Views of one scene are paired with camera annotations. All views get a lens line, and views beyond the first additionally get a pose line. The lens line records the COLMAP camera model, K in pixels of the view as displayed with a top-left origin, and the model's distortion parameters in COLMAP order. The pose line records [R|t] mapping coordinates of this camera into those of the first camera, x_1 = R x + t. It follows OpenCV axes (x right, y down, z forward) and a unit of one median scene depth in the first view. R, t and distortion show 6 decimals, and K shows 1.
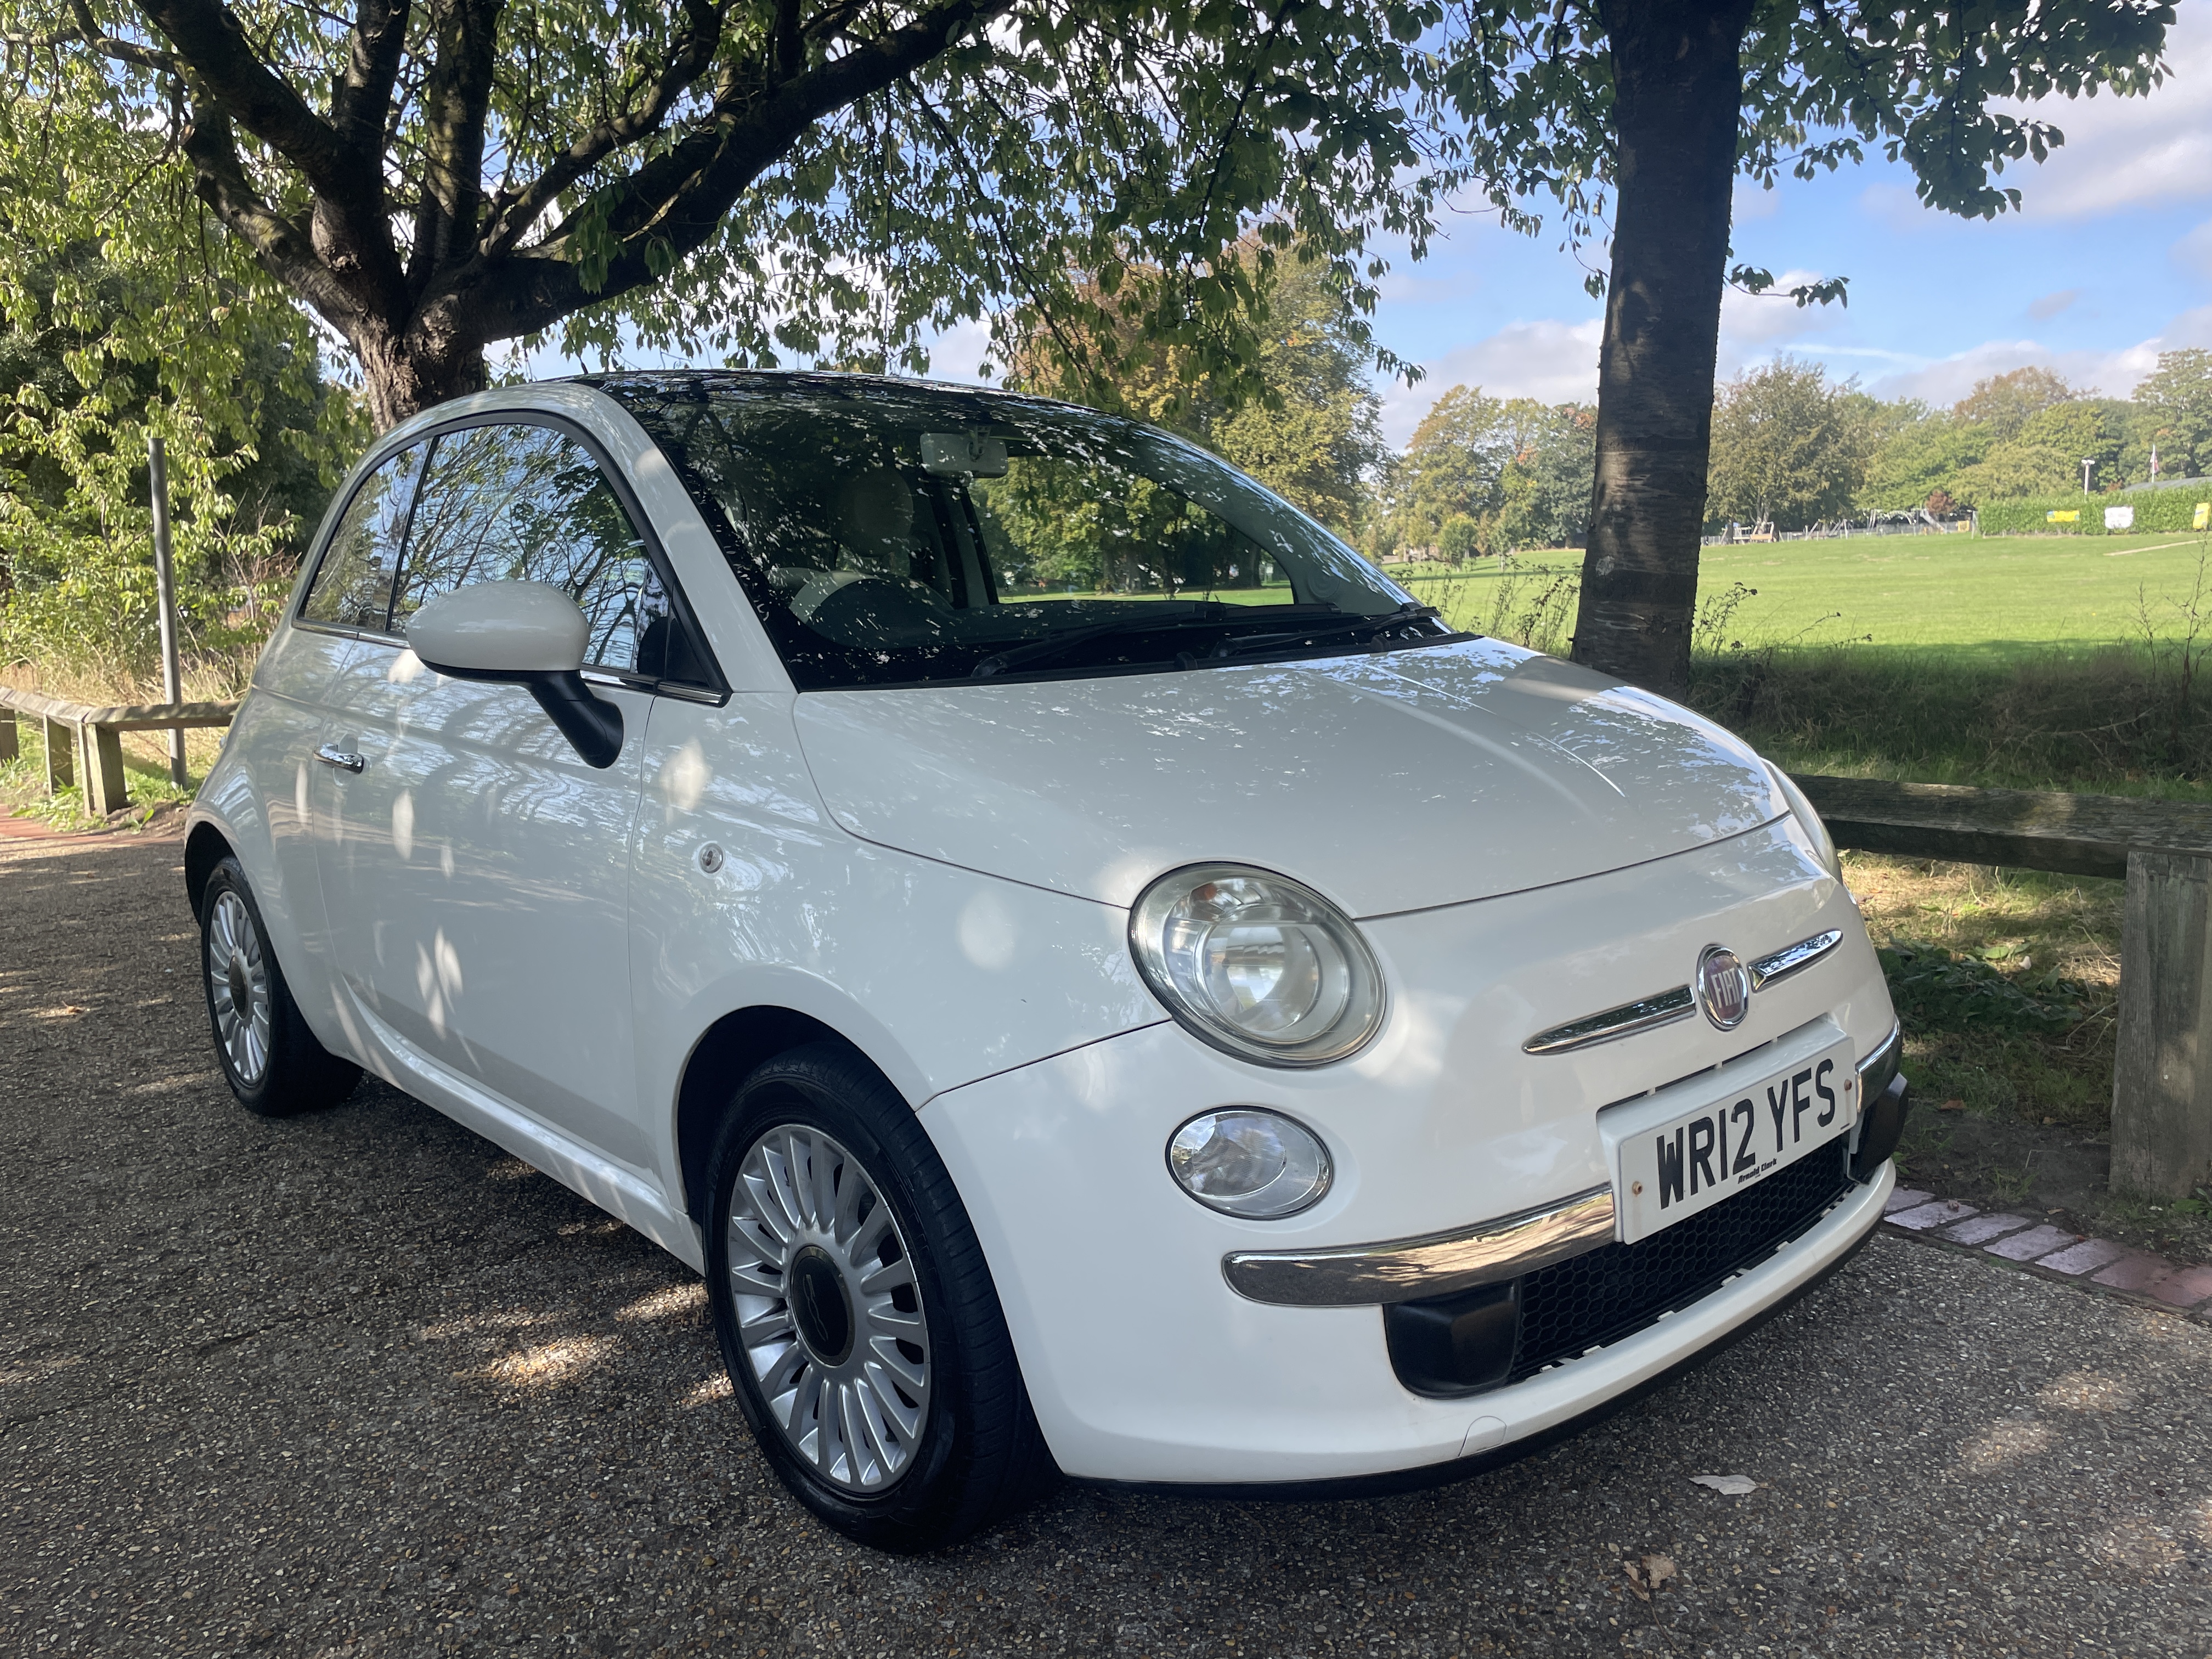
lens RADIAL K [[1664.7, 0, 1099.4], [0, 1664.7, 820.6], [0, 0, 1]] dist [0.078346, -0.098821]
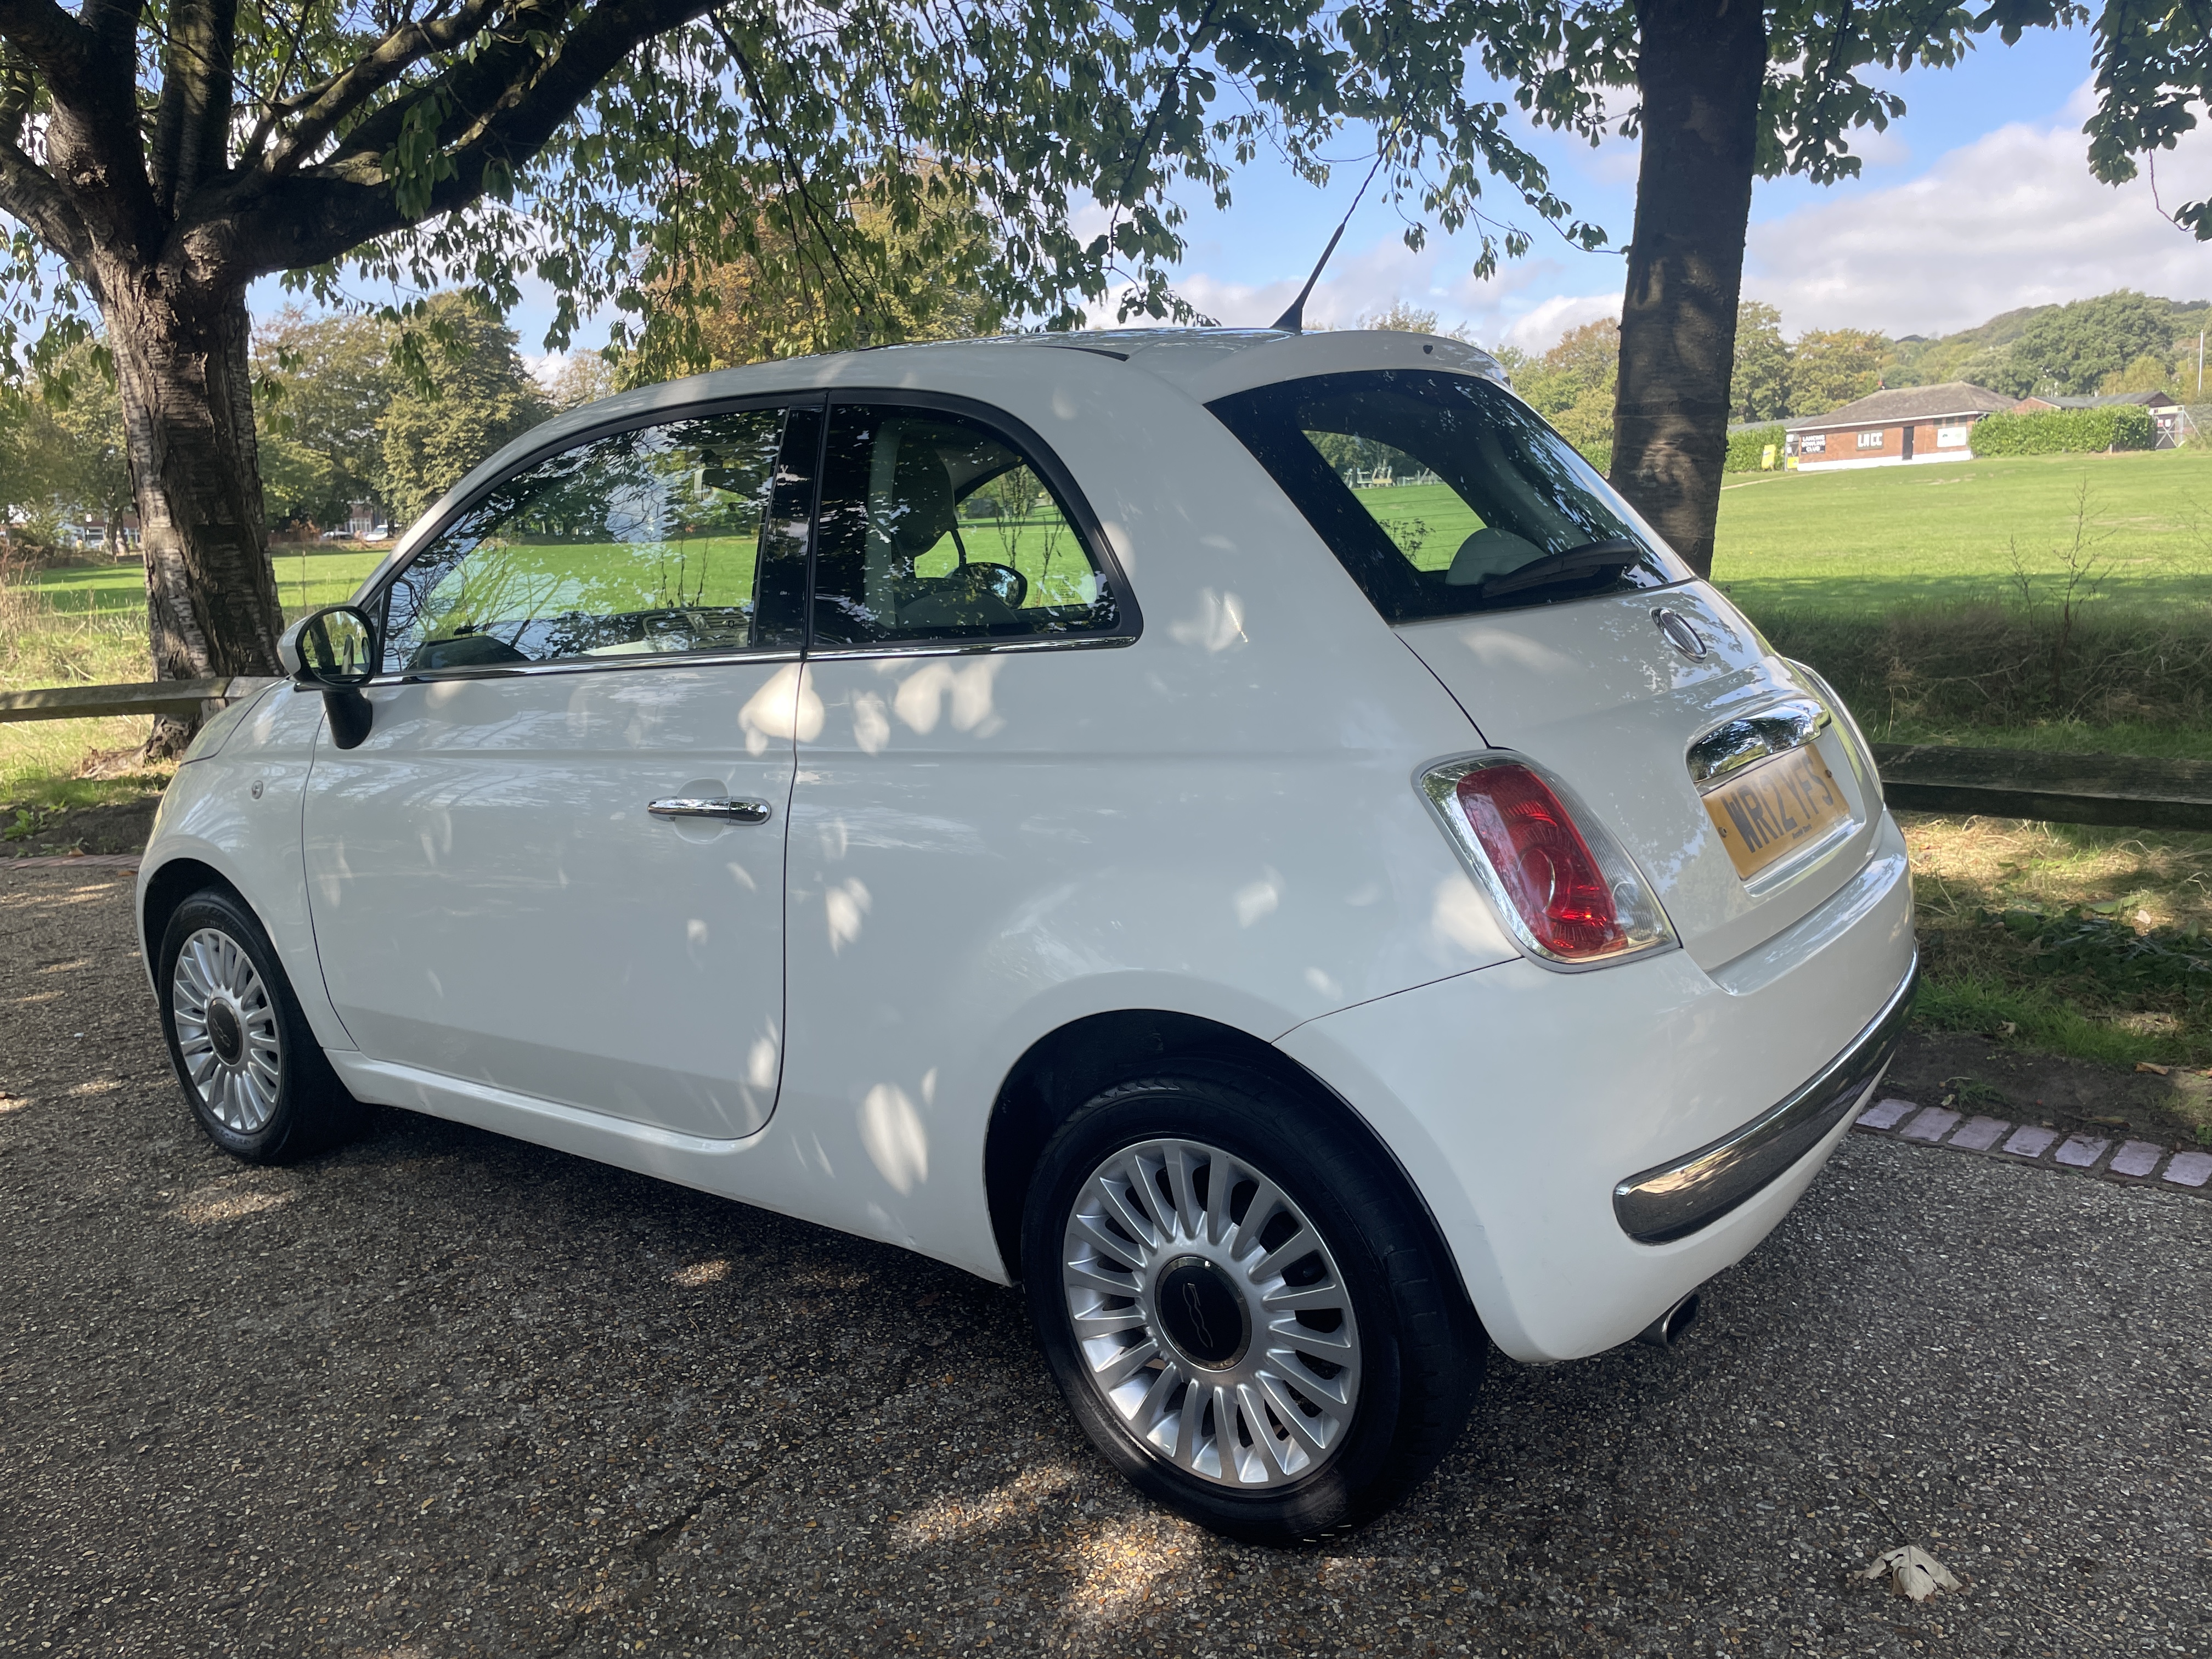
lens RADIAL K [[1664.7, 0, 1069.5], [0, 1664.7, 835.2], [0, 0, 1]] dist [0.078346, -0.098821]
pose [[0.982072, -0.042361, 0.183682, -0.089206], [0.034643, 0.998385, 0.045029, -0.011132], [-0.185293, -0.037858, 0.981954, 0.029182]]
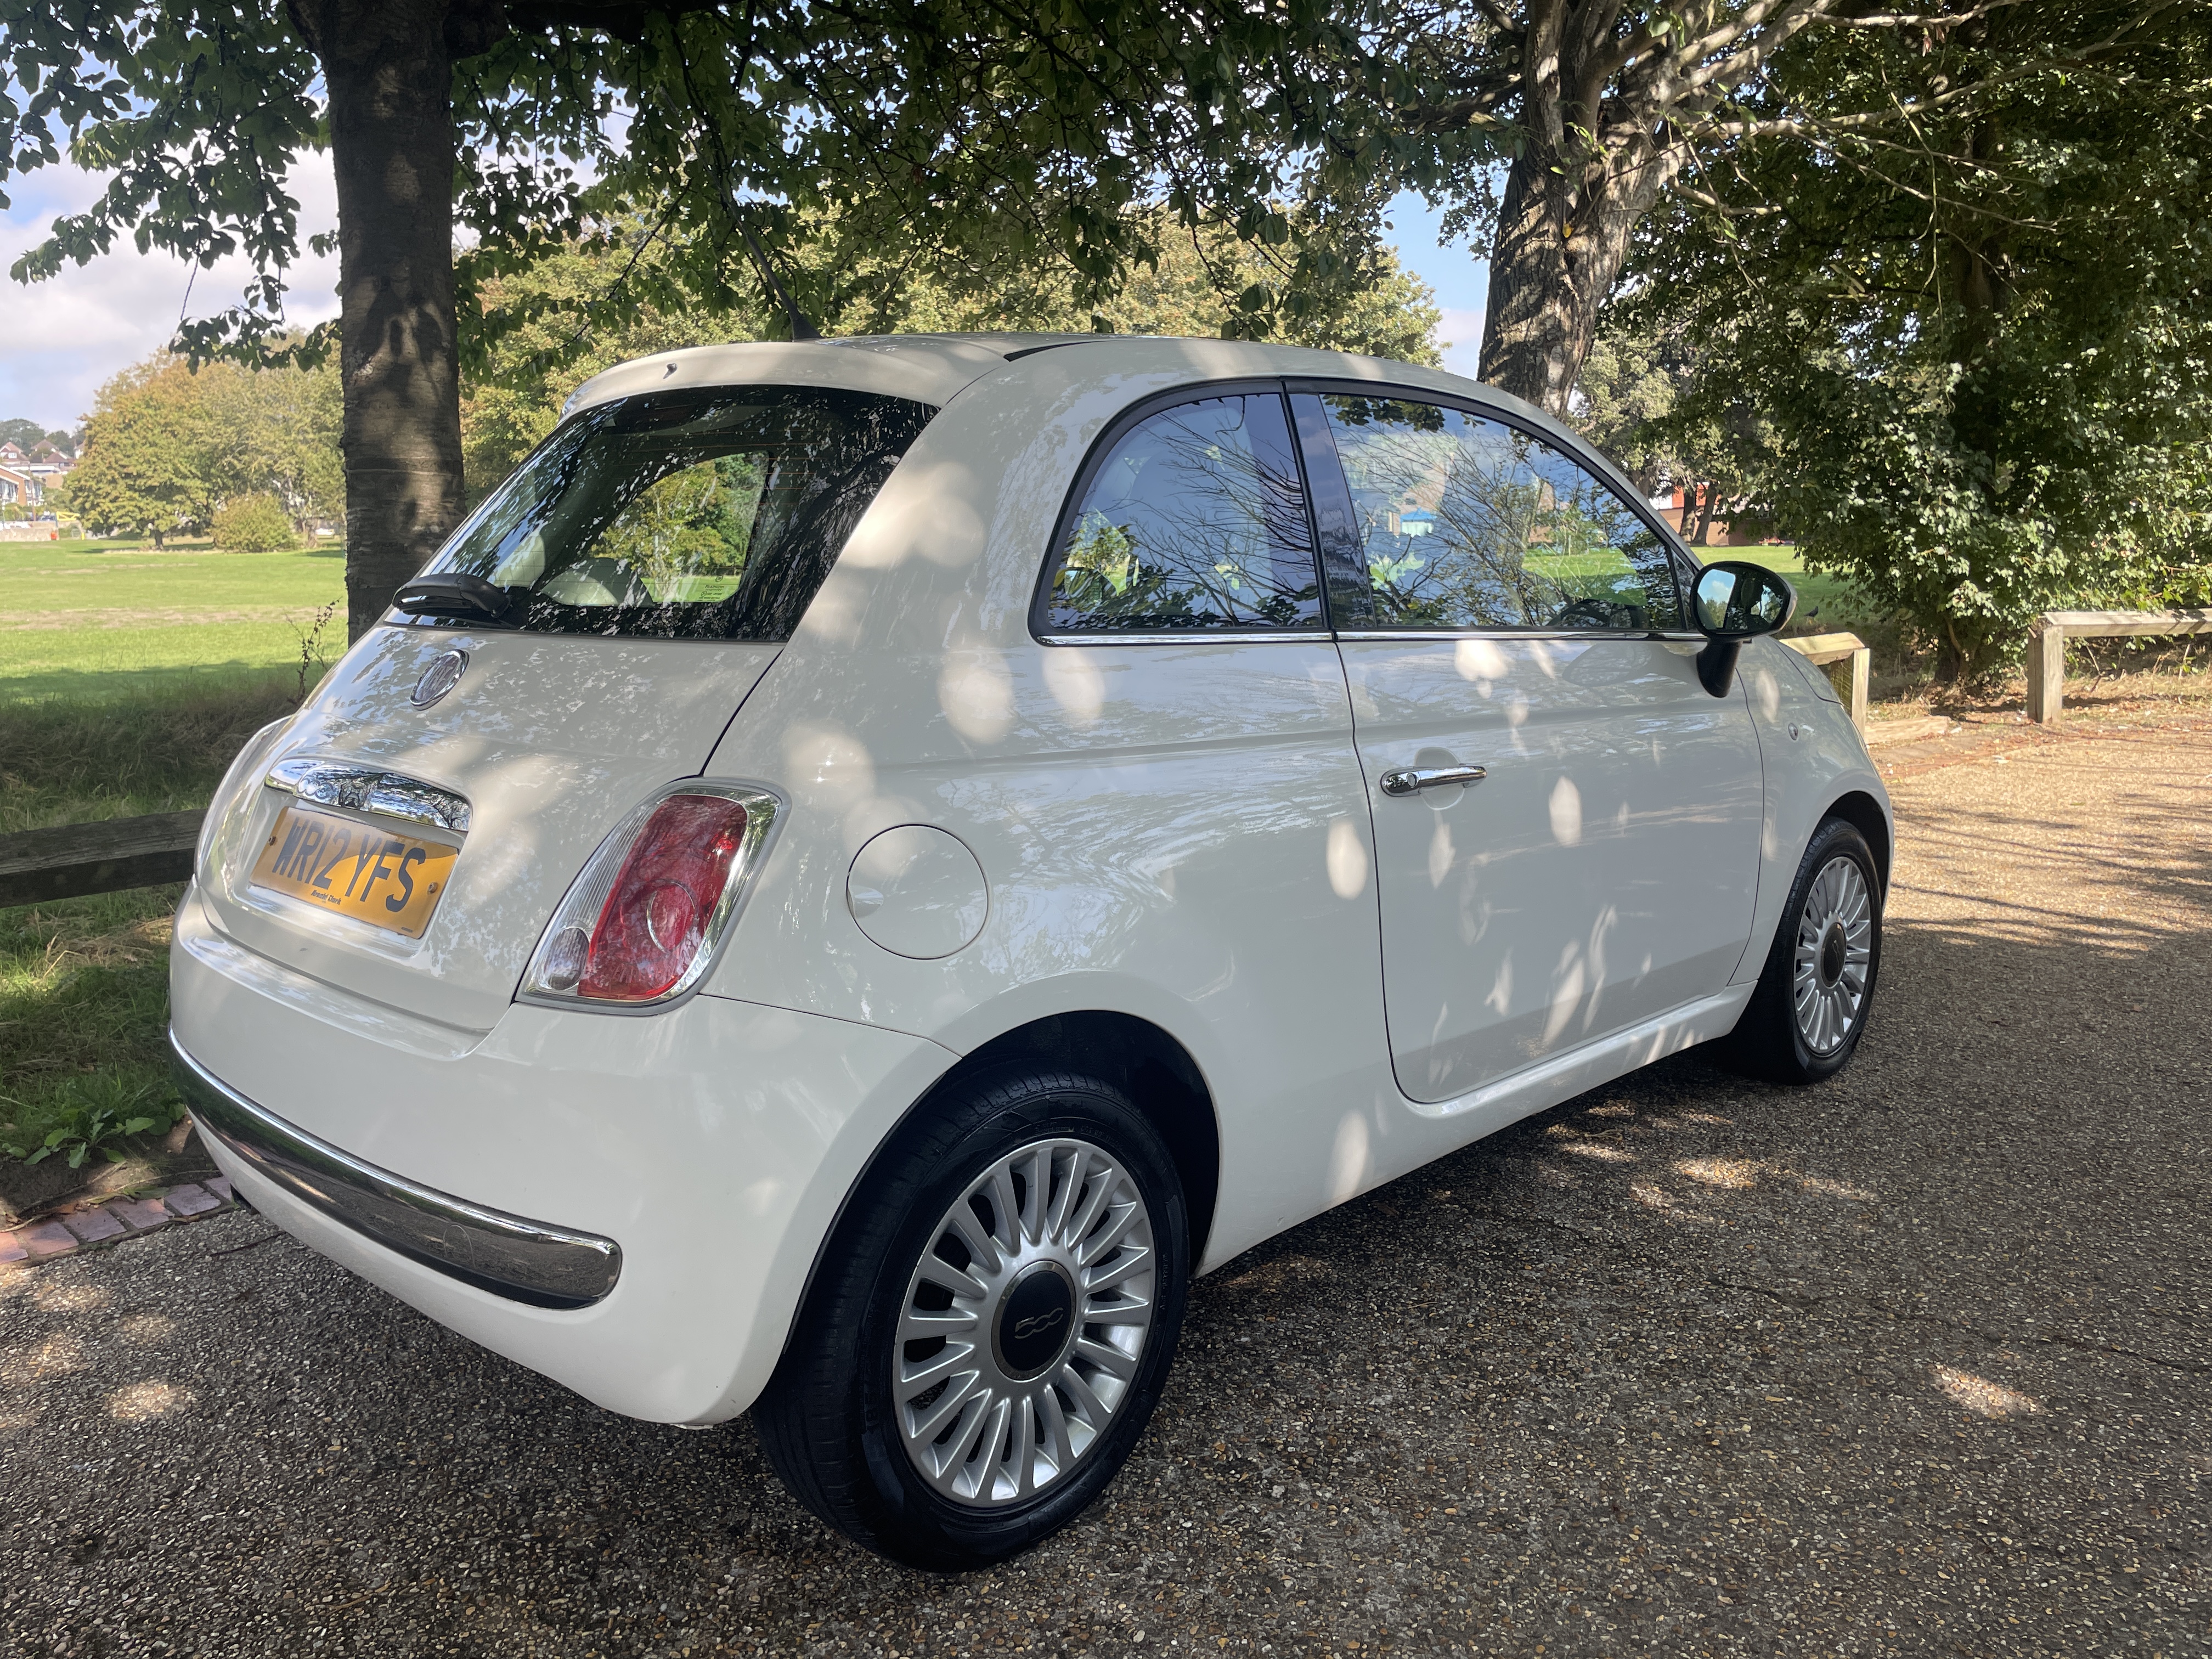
lens RADIAL K [[1664.7, 0, 1094.2], [0, 1664.7, 819.9], [0, 0, 1]] dist [0.078346, -0.098821]
pose [[-0.051437, -0.121761, 0.991226, -0.292645], [0.161570, 0.978450, 0.128575, -0.033478], [-0.985520, 0.166765, -0.030656, 0.275064]]
